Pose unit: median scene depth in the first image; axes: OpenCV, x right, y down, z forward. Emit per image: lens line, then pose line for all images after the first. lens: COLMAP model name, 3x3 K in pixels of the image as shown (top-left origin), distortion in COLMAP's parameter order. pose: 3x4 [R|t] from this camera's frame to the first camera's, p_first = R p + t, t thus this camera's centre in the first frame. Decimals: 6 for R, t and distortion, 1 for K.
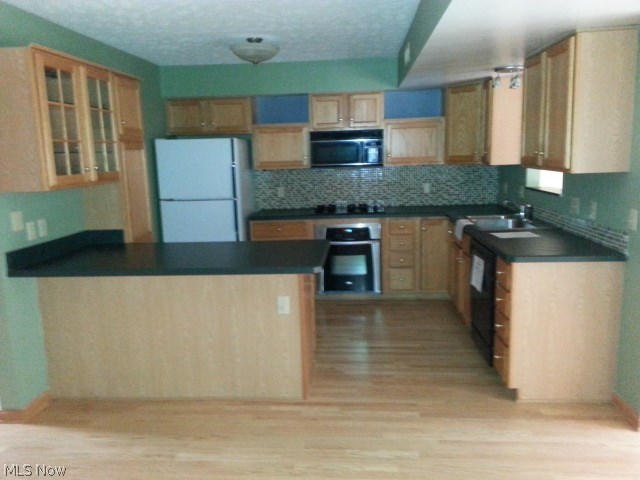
lens RADIAL K [[511.4, 0, 296.2], [0, 511.4, 235.7], [0, 0, 1]] dist [0.057932, -0.033868]
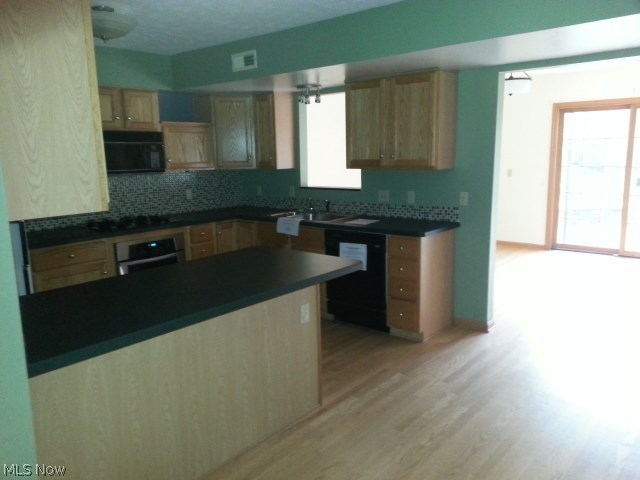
lens RADIAL K [[511.4, 0, 318.9], [0, 511.4, 240.1], [0, 0, 1]] dist [0.057932, -0.033868]
pose [[0.579615, -0.122097, 0.805692, -0.440553], [0.135456, 0.989392, 0.052488, -0.025458], [-0.803553, 0.078713, 0.590005, 0.243061]]
